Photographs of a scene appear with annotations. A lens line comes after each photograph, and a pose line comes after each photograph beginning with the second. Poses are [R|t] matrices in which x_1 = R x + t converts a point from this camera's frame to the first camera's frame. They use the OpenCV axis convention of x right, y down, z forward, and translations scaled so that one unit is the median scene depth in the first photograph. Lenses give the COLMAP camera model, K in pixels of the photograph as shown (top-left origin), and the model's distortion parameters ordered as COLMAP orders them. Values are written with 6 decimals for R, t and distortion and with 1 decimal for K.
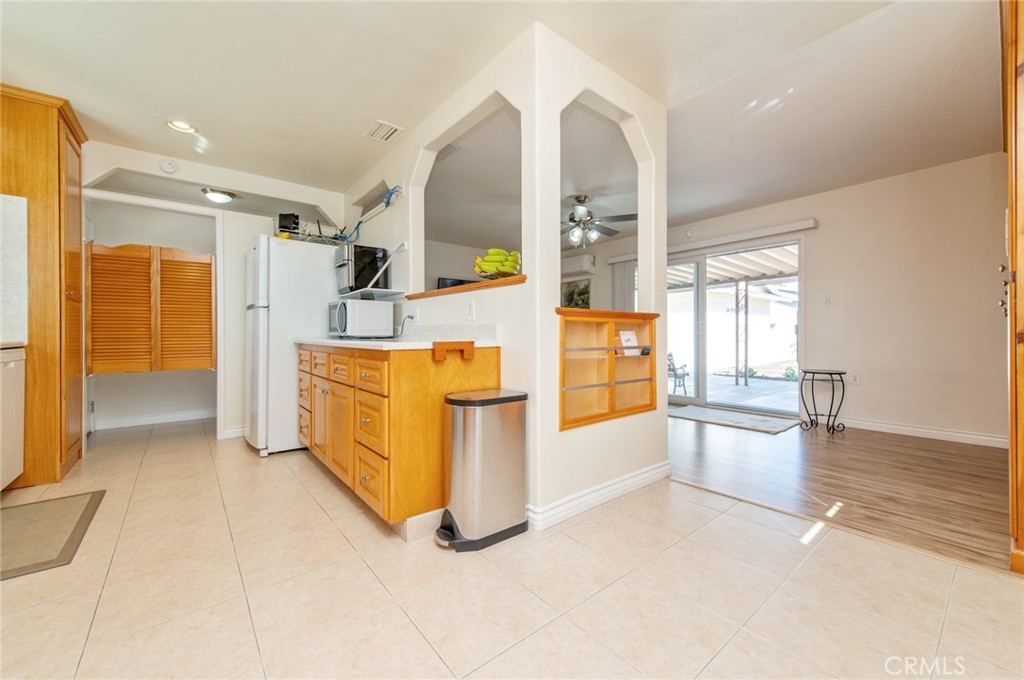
lens RADIAL K [[425.6, 0, 512.0], [0, 425.6, 340.0], [0, 0, 1]] dist [0.006466, -0.000746]
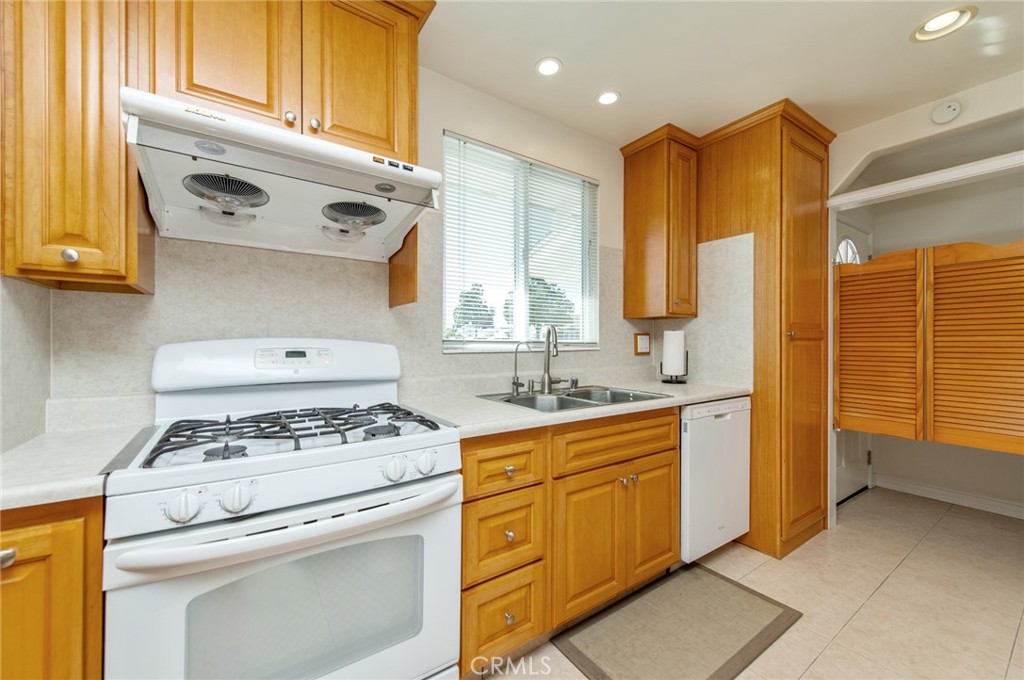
lens RADIAL K [[410.8, 0, 512.0], [0, 410.8, 340.0], [0, 0, 1]] dist [0.007971, -0.000099]
pose [[-0.050134, -0.000448, -0.998742, -0.222346], [-0.006376, 0.999980, -0.000129, -0.095810], [0.998722, 0.006361, -0.050136, 0.517041]]
